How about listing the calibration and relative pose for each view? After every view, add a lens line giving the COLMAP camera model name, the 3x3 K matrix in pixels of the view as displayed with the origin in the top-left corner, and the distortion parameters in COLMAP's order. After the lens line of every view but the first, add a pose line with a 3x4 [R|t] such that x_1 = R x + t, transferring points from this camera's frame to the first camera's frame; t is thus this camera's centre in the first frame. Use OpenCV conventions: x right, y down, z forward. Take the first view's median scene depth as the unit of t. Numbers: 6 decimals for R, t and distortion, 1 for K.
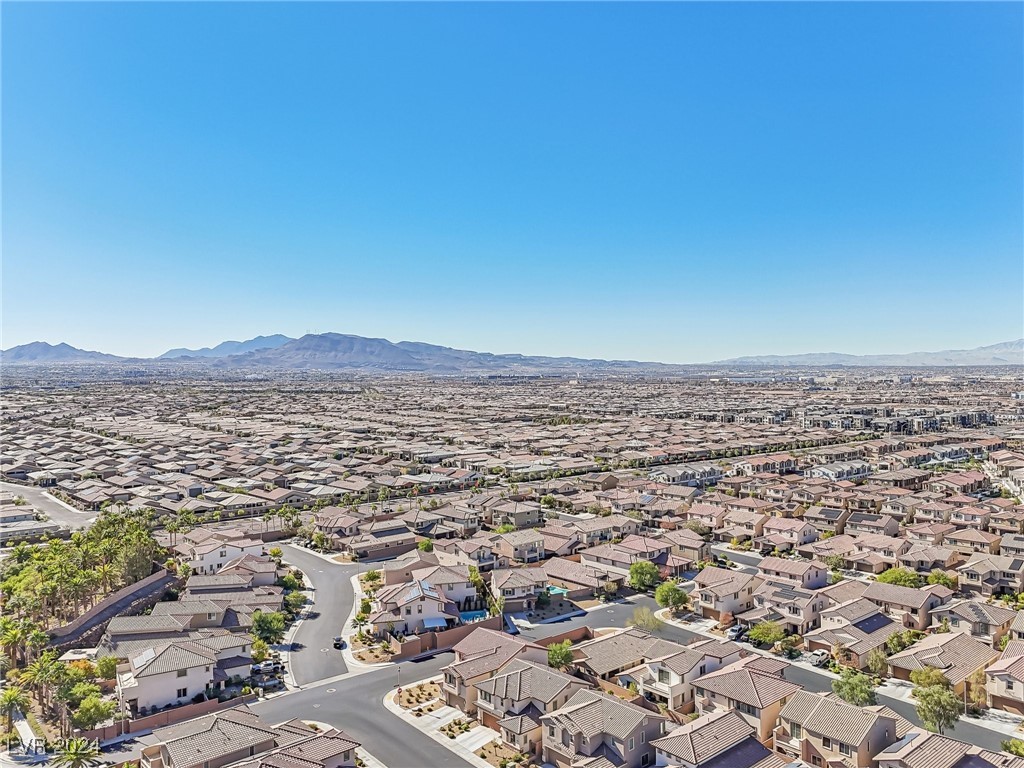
lens RADIAL K [[776.2, 0, 510.2], [0, 776.2, 374.1], [0, 0, 1]] dist [0.063453, -0.044733]
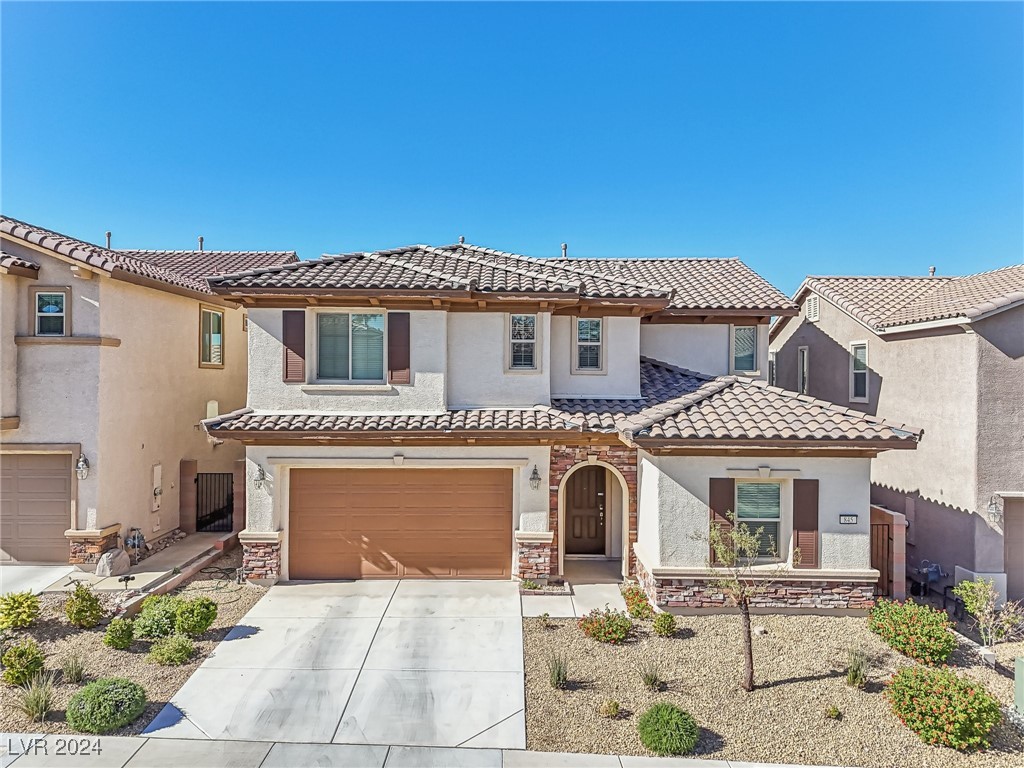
lens RADIAL K [[776.2, 0, 512.5], [0, 776.2, 380.9], [0, 0, 1]] dist [0.063453, -0.044733]
pose [[0.654418, 0.014126, 0.756001, -0.081718], [-0.018285, 0.999829, -0.002854, 0.306809], [-0.755912, -0.011956, 0.654564, 0.657937]]
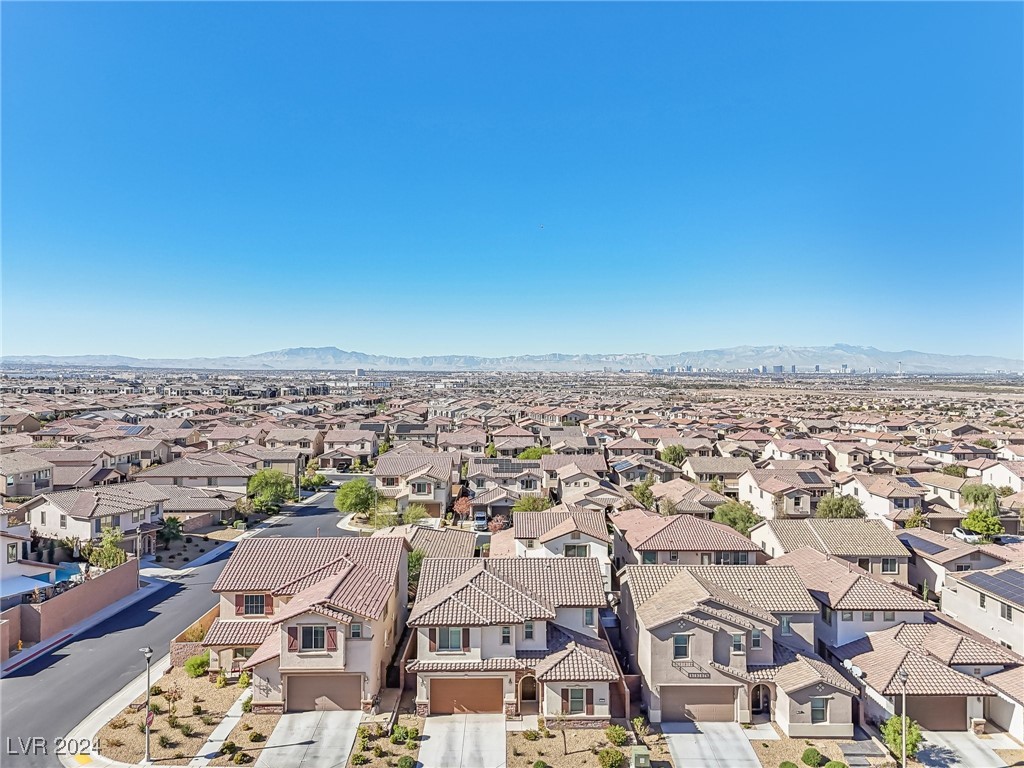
lens RADIAL K [[776.2, 0, 509.6], [0, 776.2, 382.5], [0, 0, 1]] dist [0.063453, -0.044733]
pose [[0.651511, 0.006133, 0.758615, -0.234266], [-0.008670, 0.999962, -0.000638, 0.204841], [-0.758590, -0.006161, 0.651539, 0.525152]]
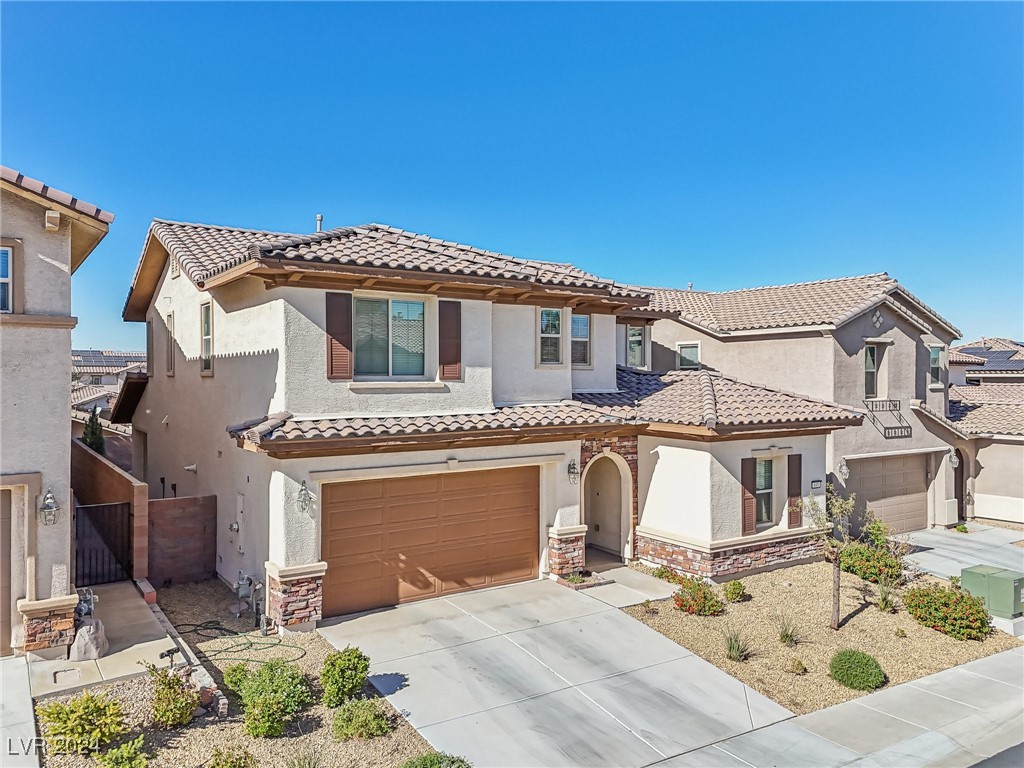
lens RADIAL K [[776.2, 0, 517.8], [0, 776.2, 381.6], [0, 0, 1]] dist [0.063453, -0.044733]
pose [[0.122421, 0.007415, 0.992451, -0.103330], [-0.004246, 0.999967, -0.006947, 0.307906], [-0.992469, -0.003363, 0.122448, 0.712830]]
